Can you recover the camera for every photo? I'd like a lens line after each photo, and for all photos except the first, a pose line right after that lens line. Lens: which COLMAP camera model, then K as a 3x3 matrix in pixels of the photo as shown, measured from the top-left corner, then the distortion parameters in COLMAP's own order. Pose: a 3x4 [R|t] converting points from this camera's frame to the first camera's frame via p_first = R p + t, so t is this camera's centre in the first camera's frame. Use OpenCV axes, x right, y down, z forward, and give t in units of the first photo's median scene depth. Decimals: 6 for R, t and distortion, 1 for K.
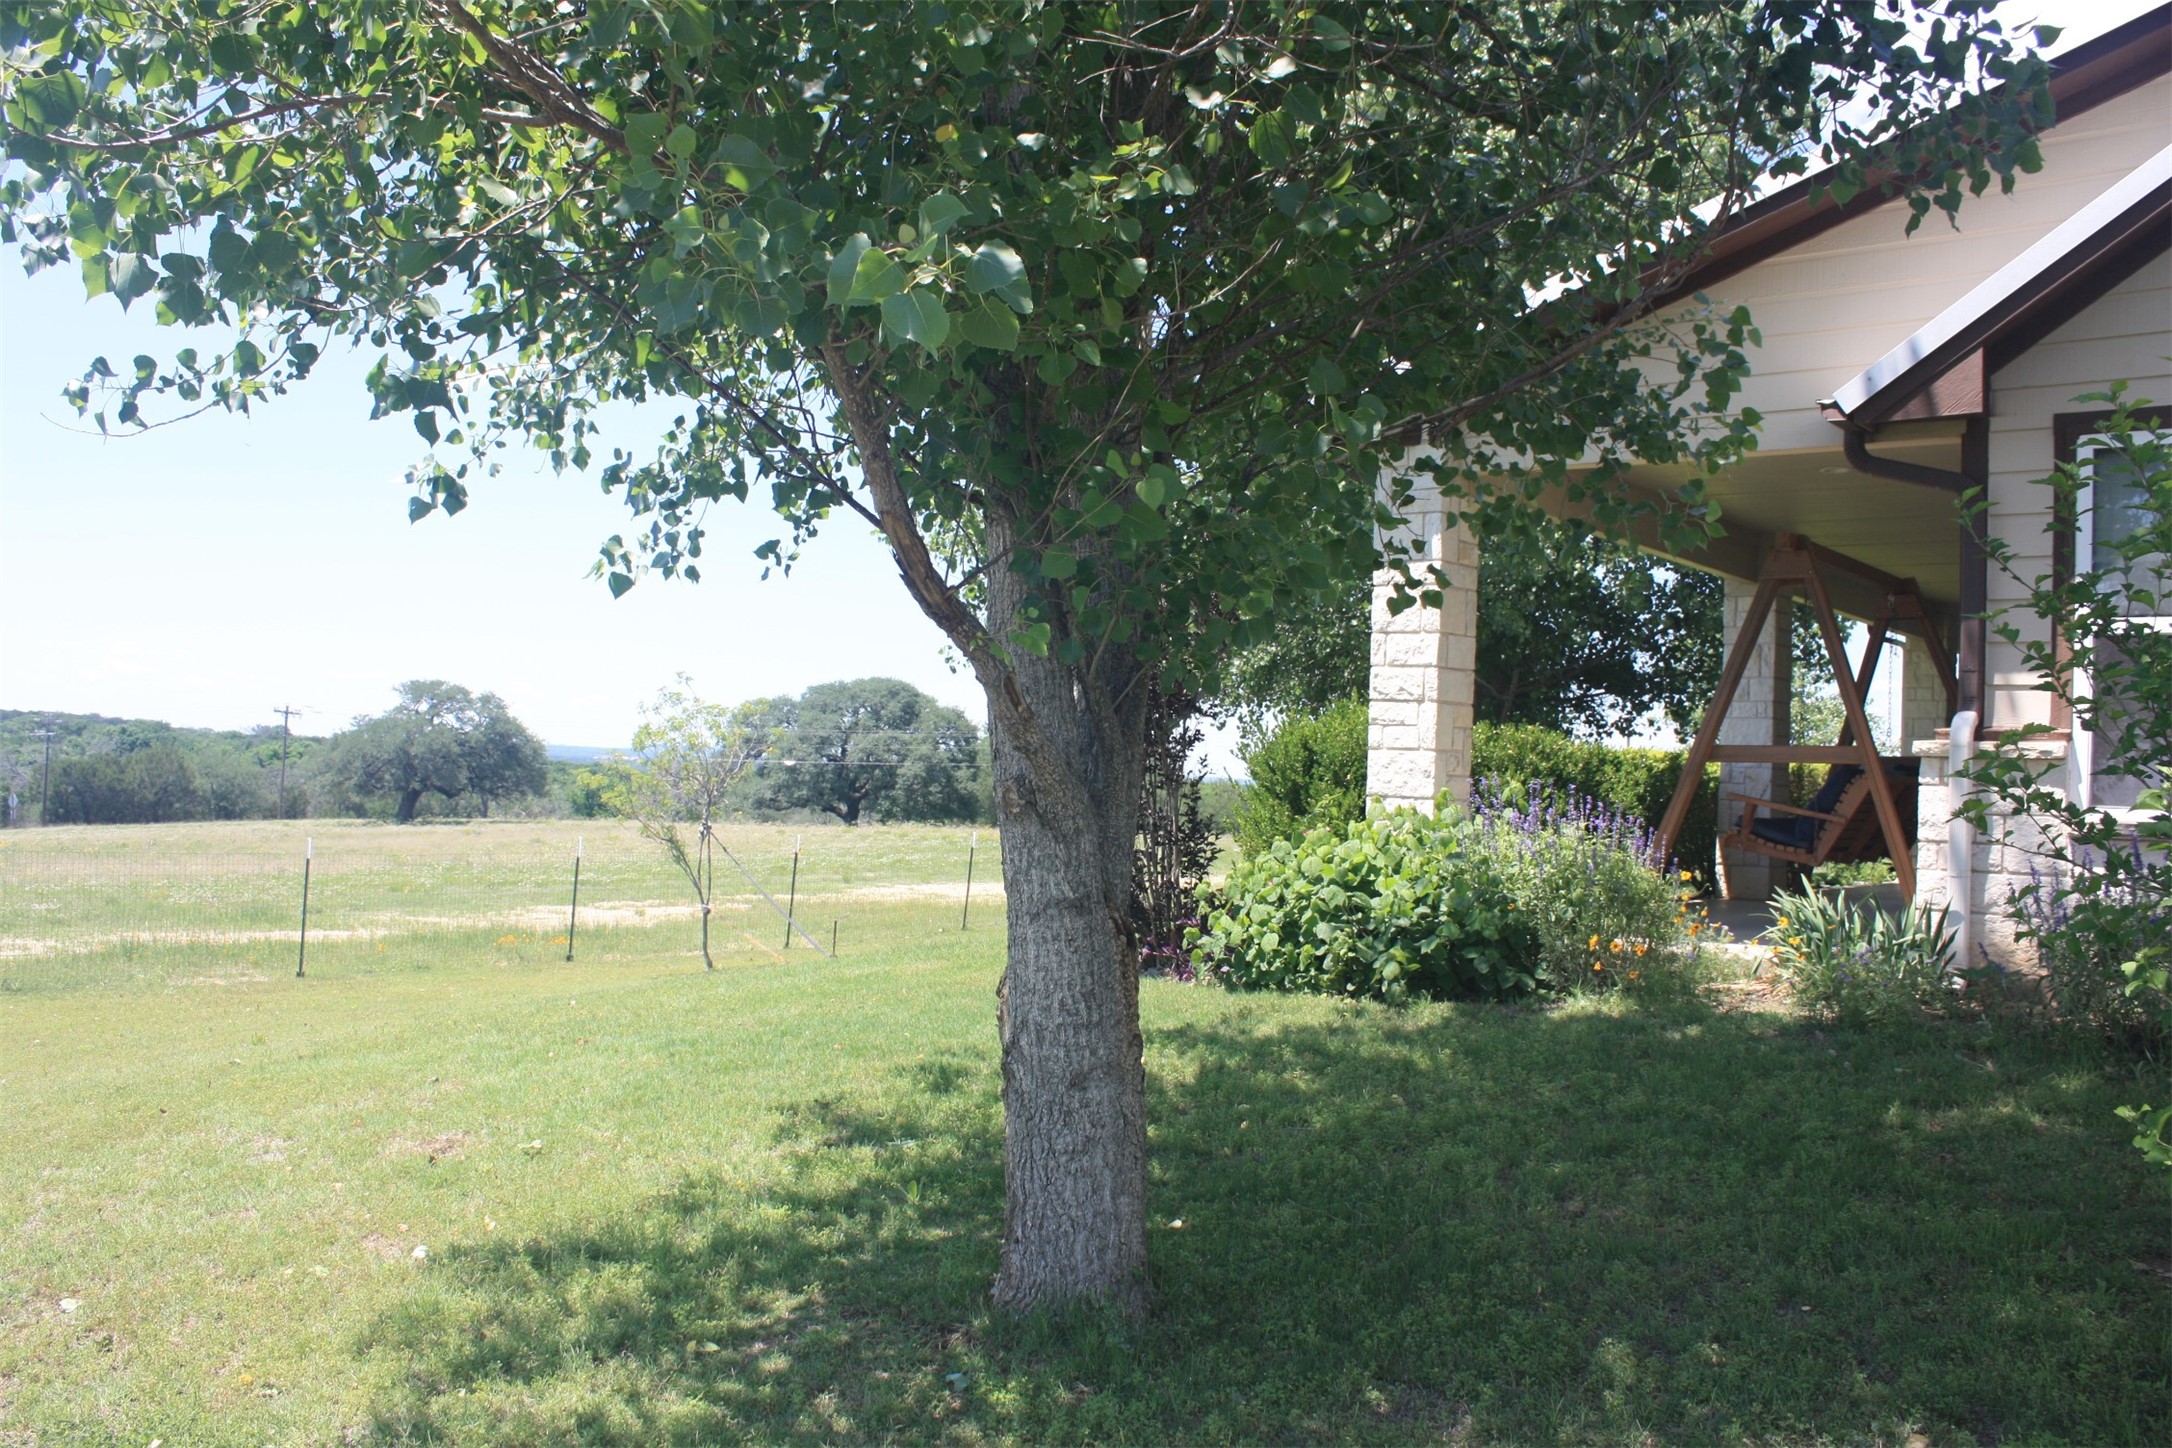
lens RADIAL K [[1710.3, 0, 1086.0], [0, 1710.3, 724.0], [0, 0, 1]] dist [-0.172973, 0.112019]
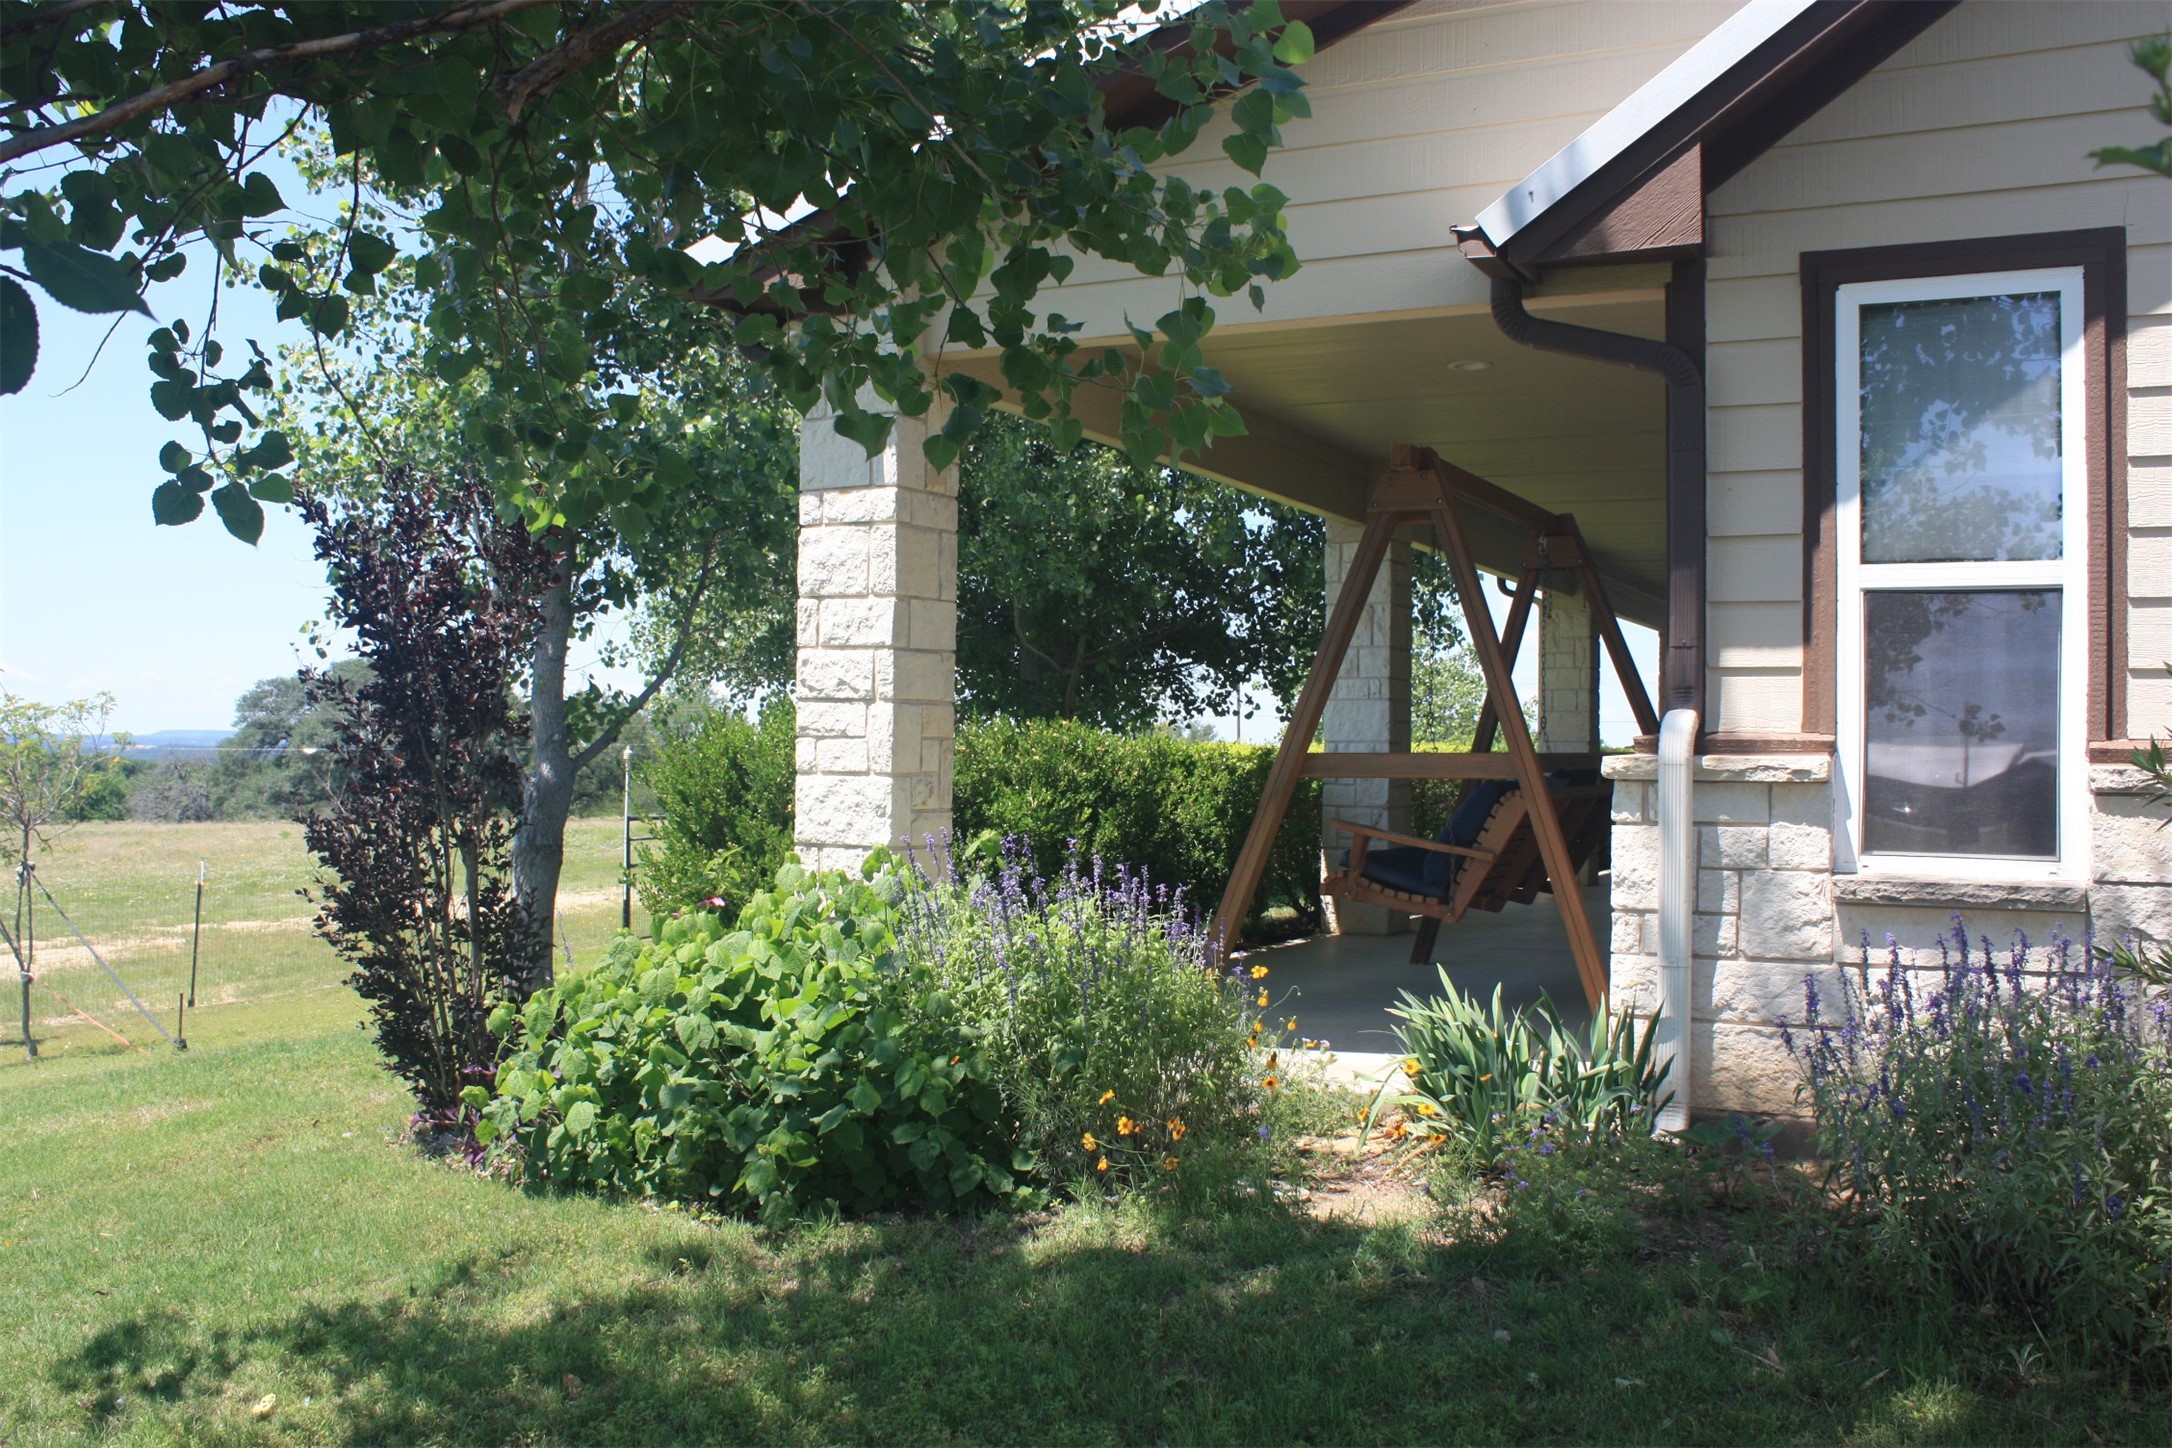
lens RADIAL K [[1789.3, 0, 1086.0], [0, 1789.3, 724.0], [0, 0, 1]] dist [-0.140224, 0.001002]
pose [[0.975140, -0.023942, 0.220294, 0.103426], [0.019624, 0.999570, 0.021771, -0.014516], [-0.220721, -0.016907, 0.975190, 0.250439]]
